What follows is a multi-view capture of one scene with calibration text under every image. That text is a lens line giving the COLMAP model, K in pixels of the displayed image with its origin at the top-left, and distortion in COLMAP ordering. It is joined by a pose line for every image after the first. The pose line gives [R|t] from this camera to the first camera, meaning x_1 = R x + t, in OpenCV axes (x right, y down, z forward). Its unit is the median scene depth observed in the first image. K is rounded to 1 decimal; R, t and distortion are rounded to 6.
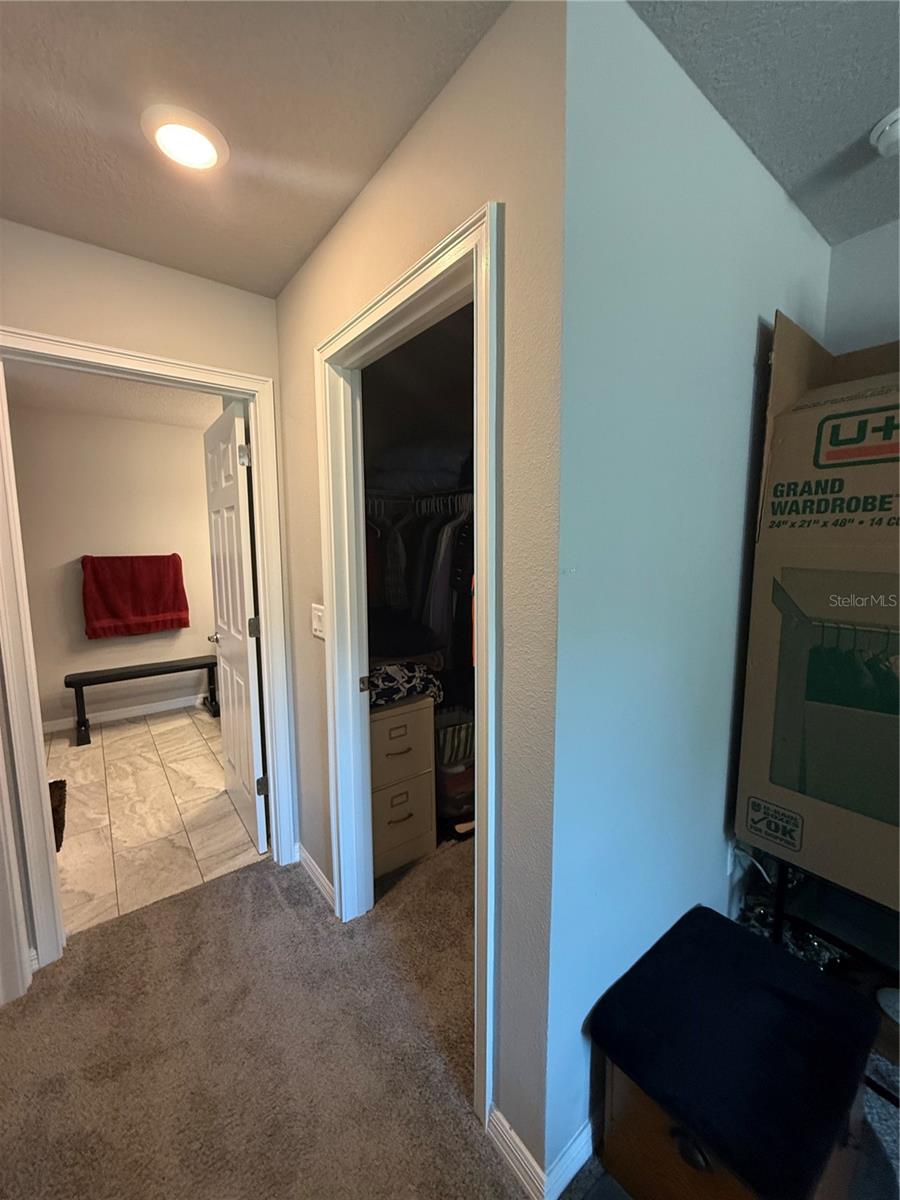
lens RADIAL K [[476.7, 0, 451.1], [0, 476.7, 597.1], [0, 0, 1]] dist [-0.002126, 0.000027]
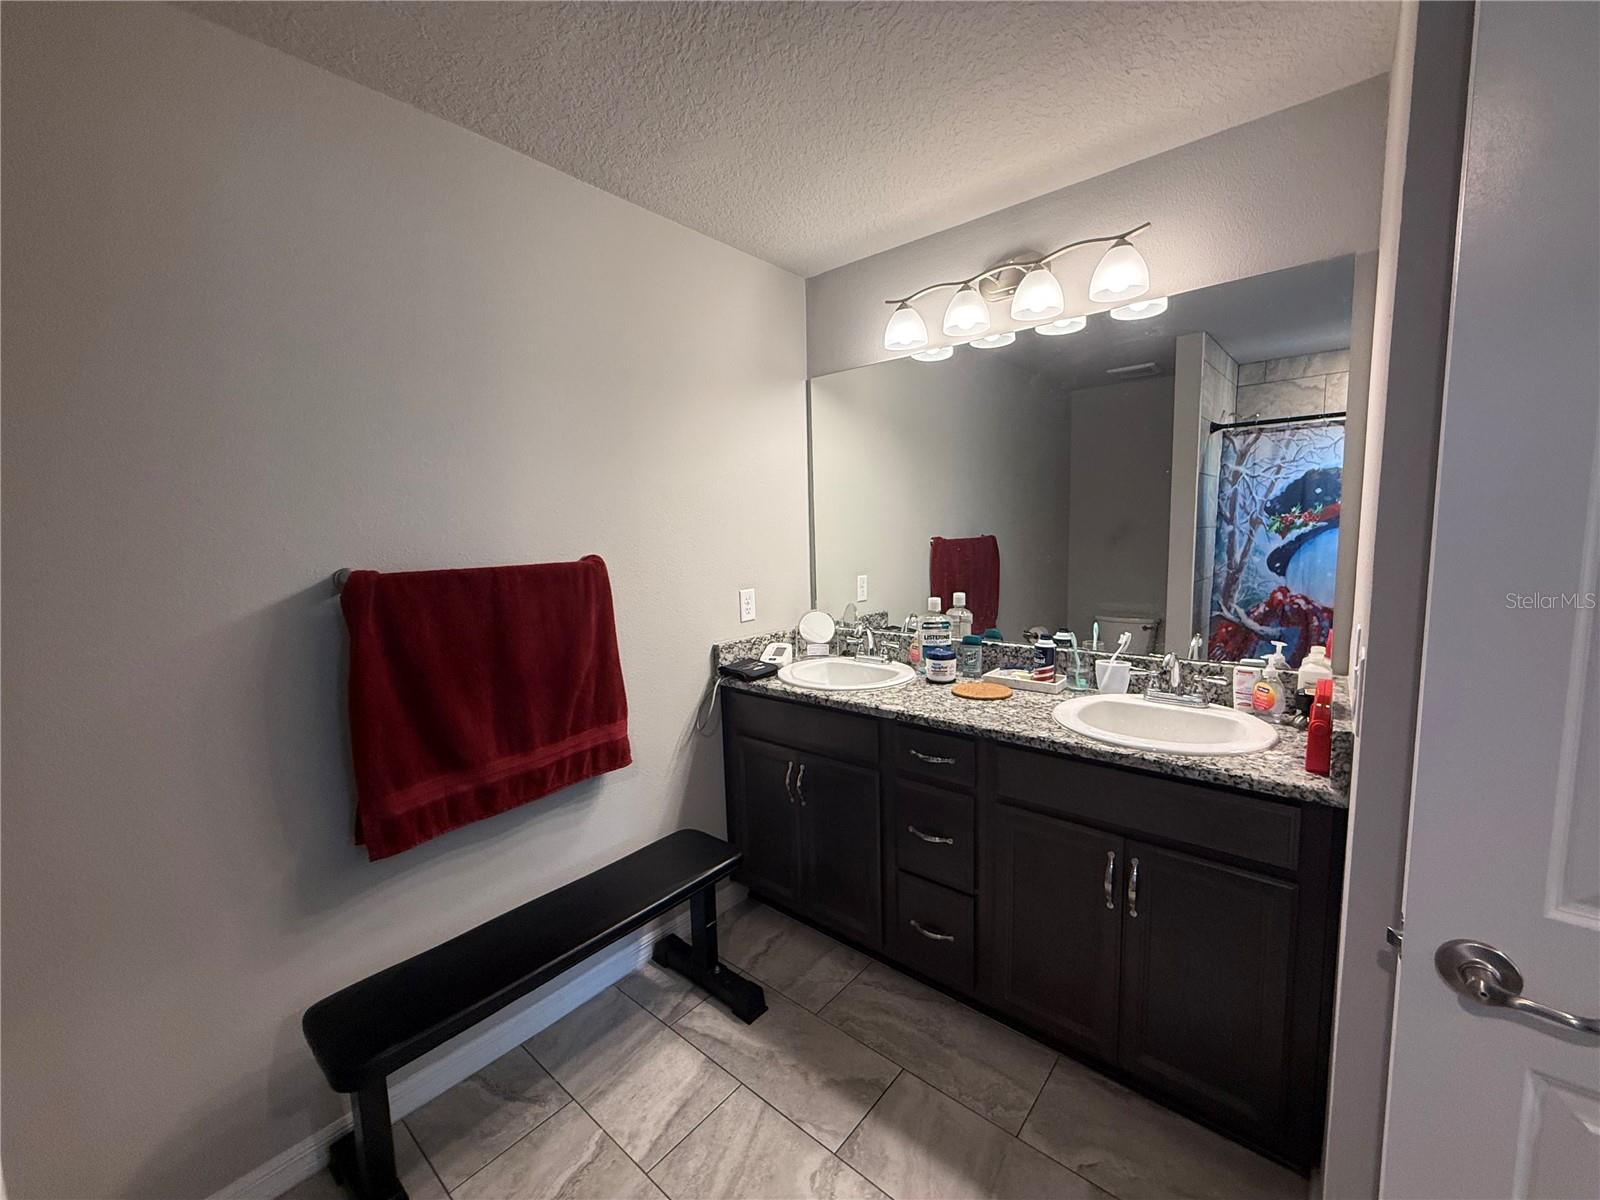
lens RADIAL K [[635.7, 0, 792.5], [0, 635.7, 599.9], [0, 0, 1]] dist [-0.002126, 0.000027]
pose [[0.979873, -0.044850, 0.194520, -0.554083], [0.047878, 0.998794, -0.010888, -0.050656], [-0.193797, 0.019982, 0.980838, 0.545117]]
